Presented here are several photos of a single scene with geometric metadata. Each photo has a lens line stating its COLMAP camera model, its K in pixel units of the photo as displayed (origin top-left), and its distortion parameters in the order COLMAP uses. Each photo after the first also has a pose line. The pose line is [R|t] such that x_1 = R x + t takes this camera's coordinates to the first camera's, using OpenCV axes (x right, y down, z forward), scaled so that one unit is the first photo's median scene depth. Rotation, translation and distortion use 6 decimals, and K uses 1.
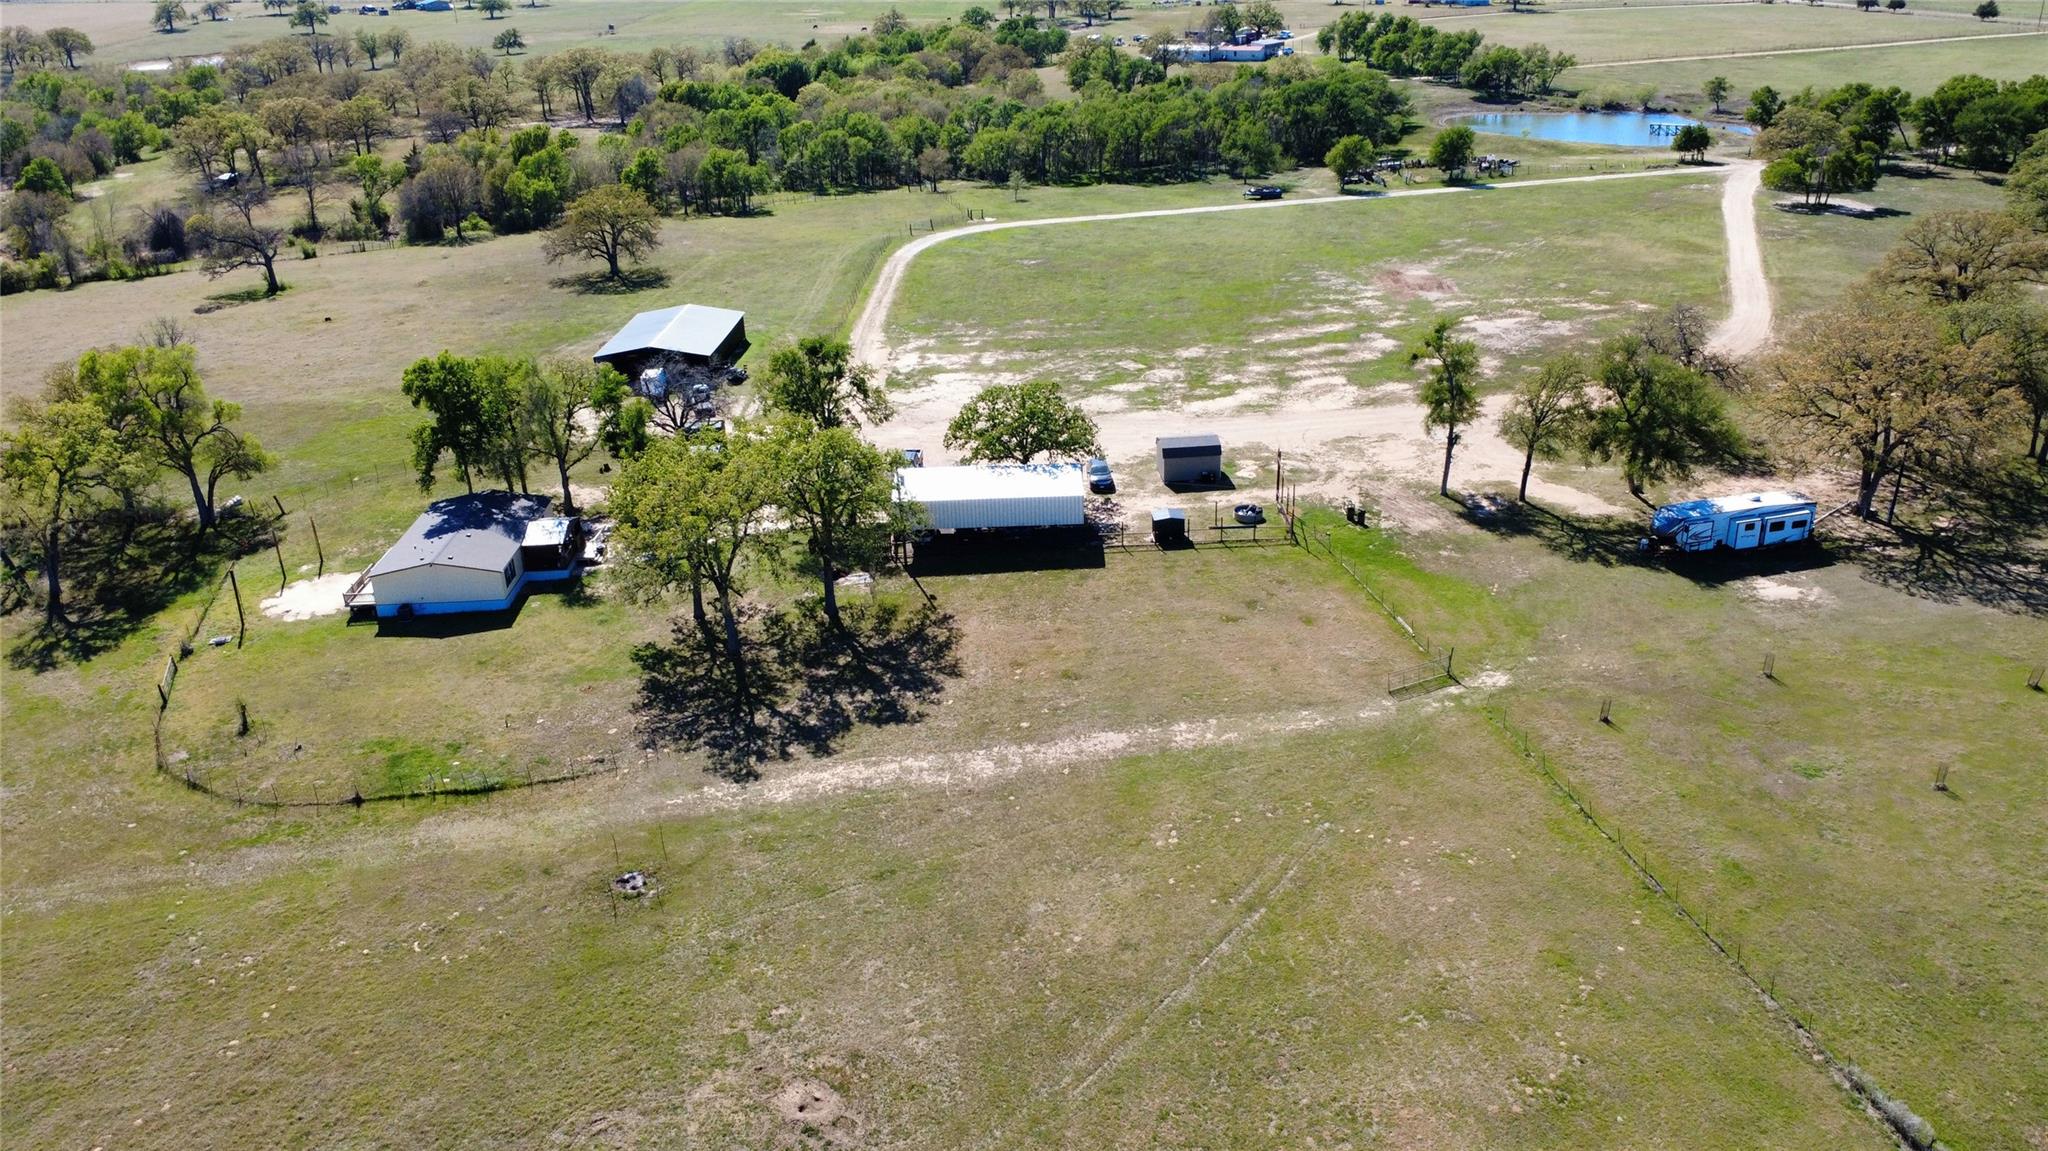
lens RADIAL K [[1531.9, 0, 1015.4], [0, 1531.9, 574.6], [0, 0, 1]] dist [-0.006102, 0.002058]
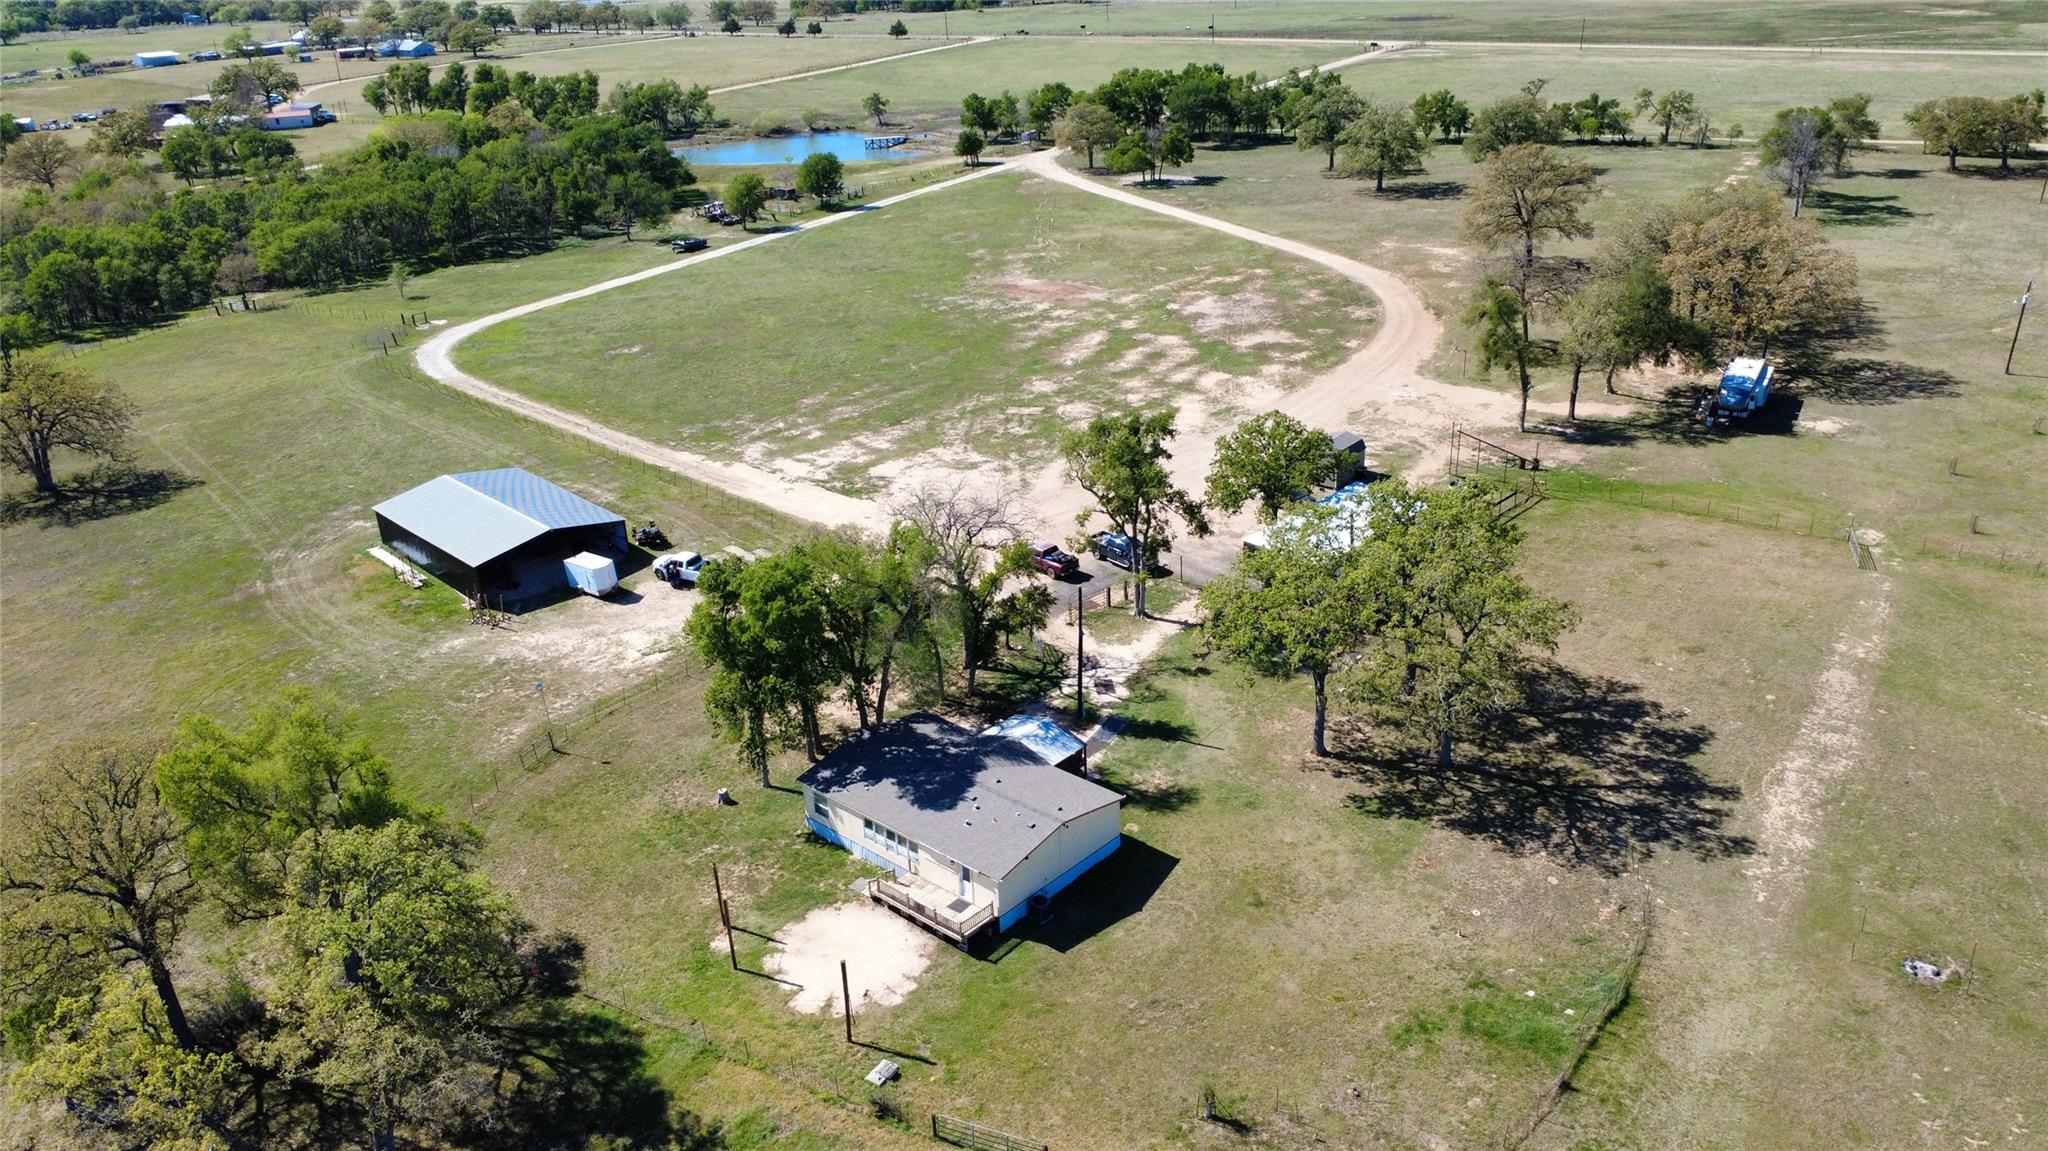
lens RADIAL K [[1531.9, 0, 1019.6], [0, 1531.9, 576.6], [0, 0, 1]] dist [-0.006102, 0.002058]
pose [[0.699236, -0.282467, 0.656721, -0.815366], [0.303181, 0.949097, 0.085415, -0.176069], [-0.647419, 0.139380, 0.749281, 0.478133]]
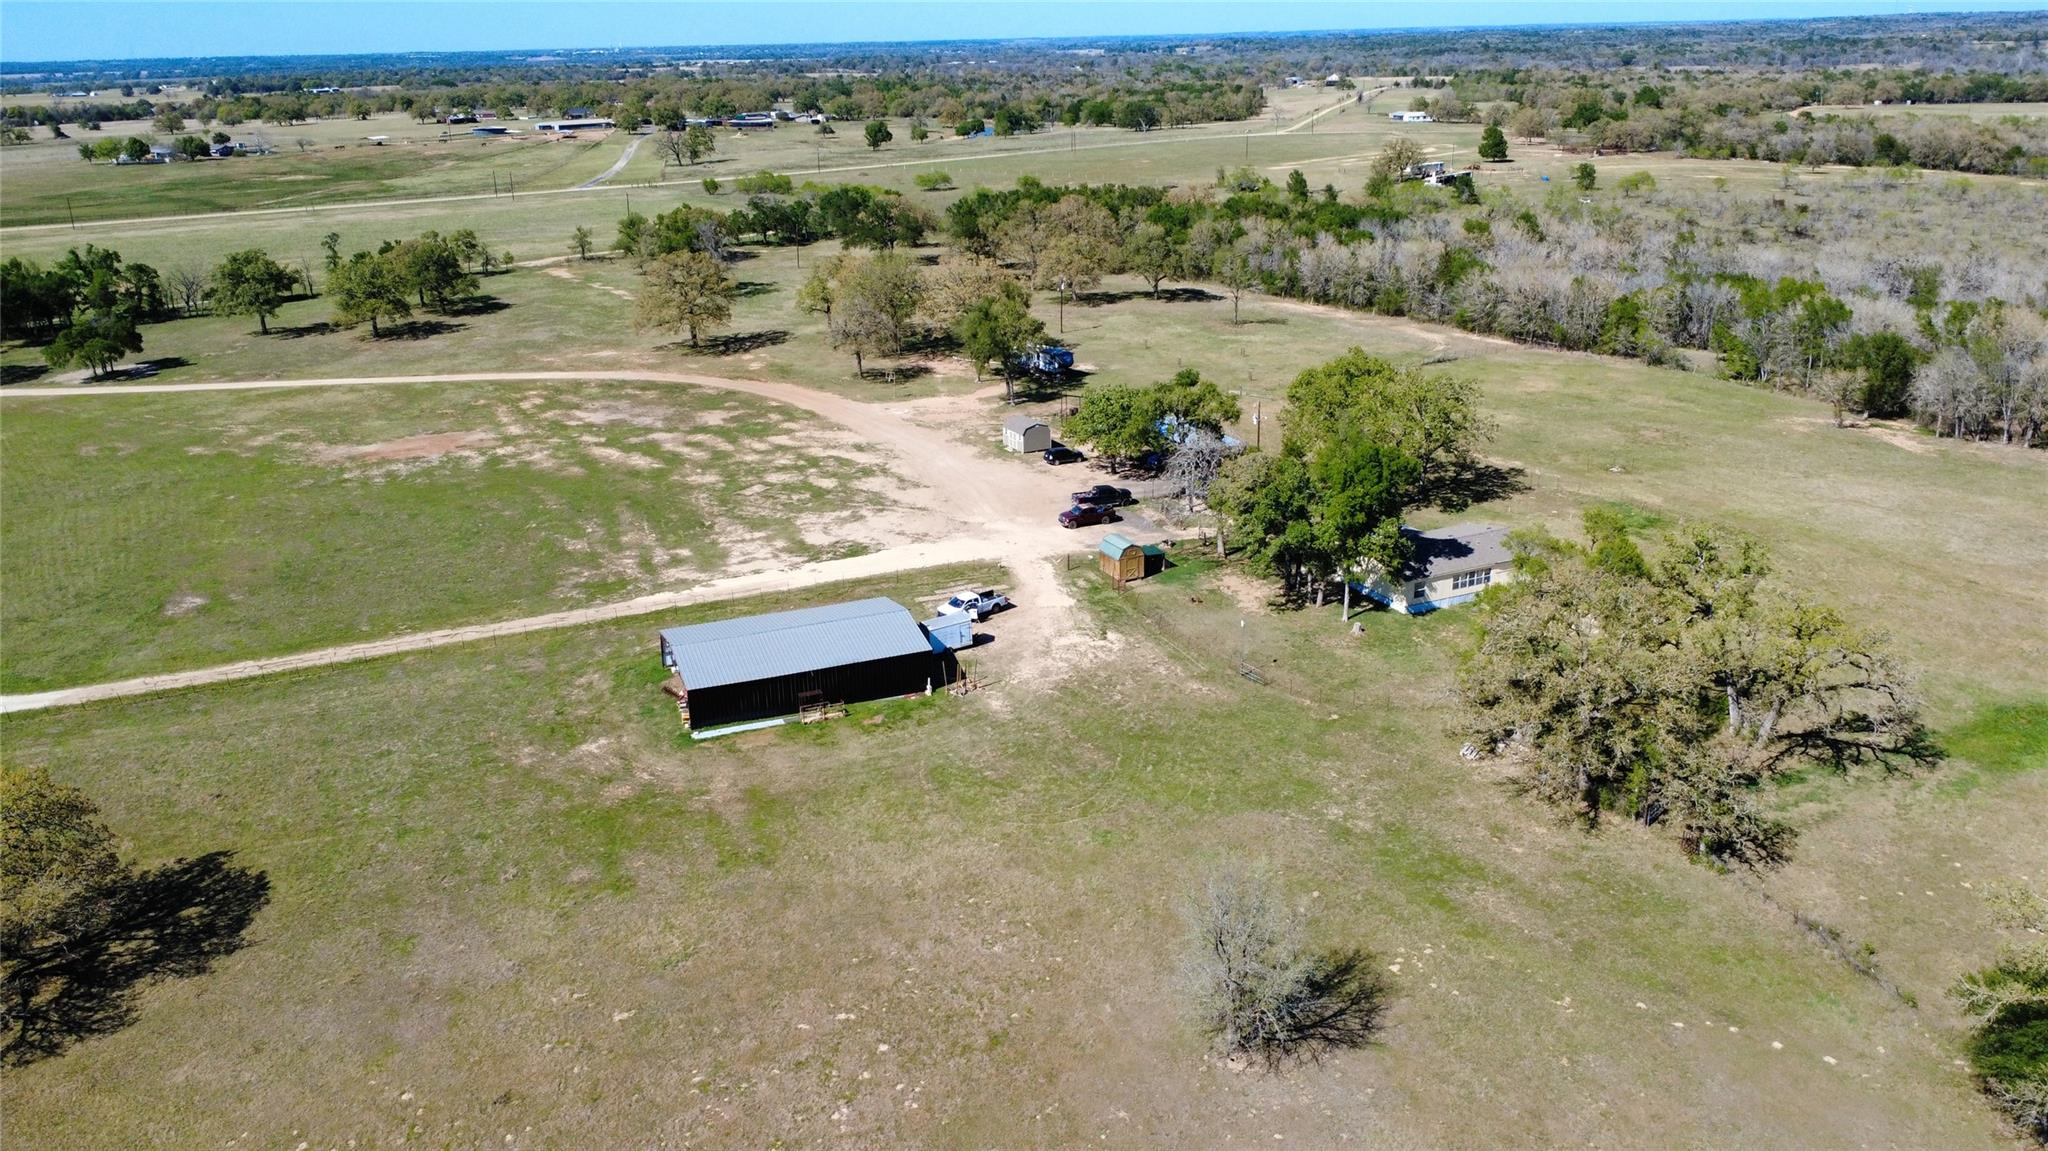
lens RADIAL K [[1531.9, 0, 1018.1], [0, 1531.9, 575.8], [0, 0, 1]] dist [-0.006102, 0.002058]
pose [[-0.394948, -0.266292, 0.879264, -1.308304], [0.404554, 0.808871, 0.426690, -0.653470], [-0.824835, 0.524230, -0.211733, 1.596376]]
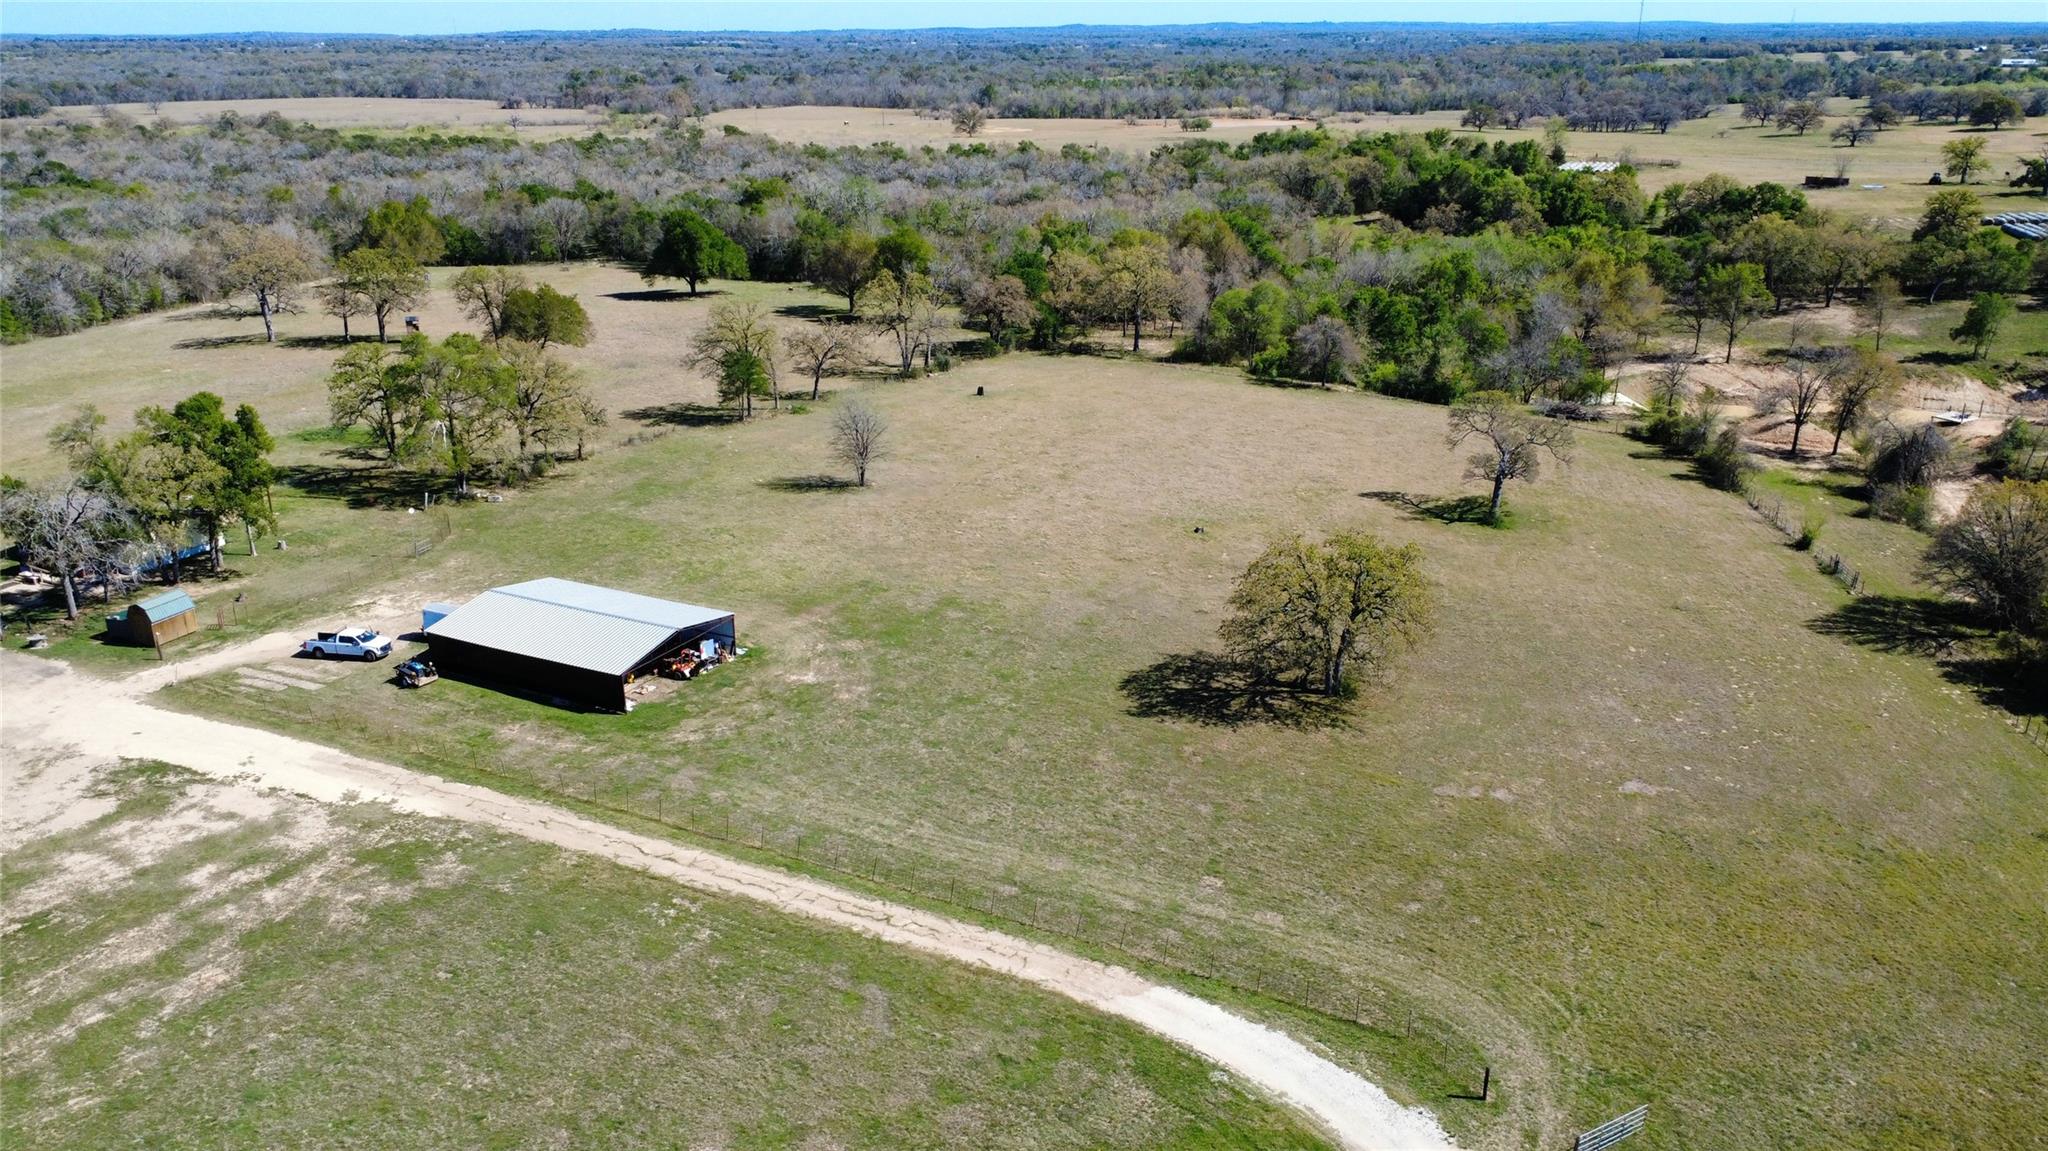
lens RADIAL K [[1531.9, 0, 1025.4], [0, 1531.9, 577.8], [0, 0, 1]] dist [-0.006102, 0.002058]
pose [[-0.428655, 0.338011, -0.837857, 0.353096], [-0.344635, 0.796081, 0.497476, -0.856429], [0.835154, 0.502000, -0.224754, 1.976020]]
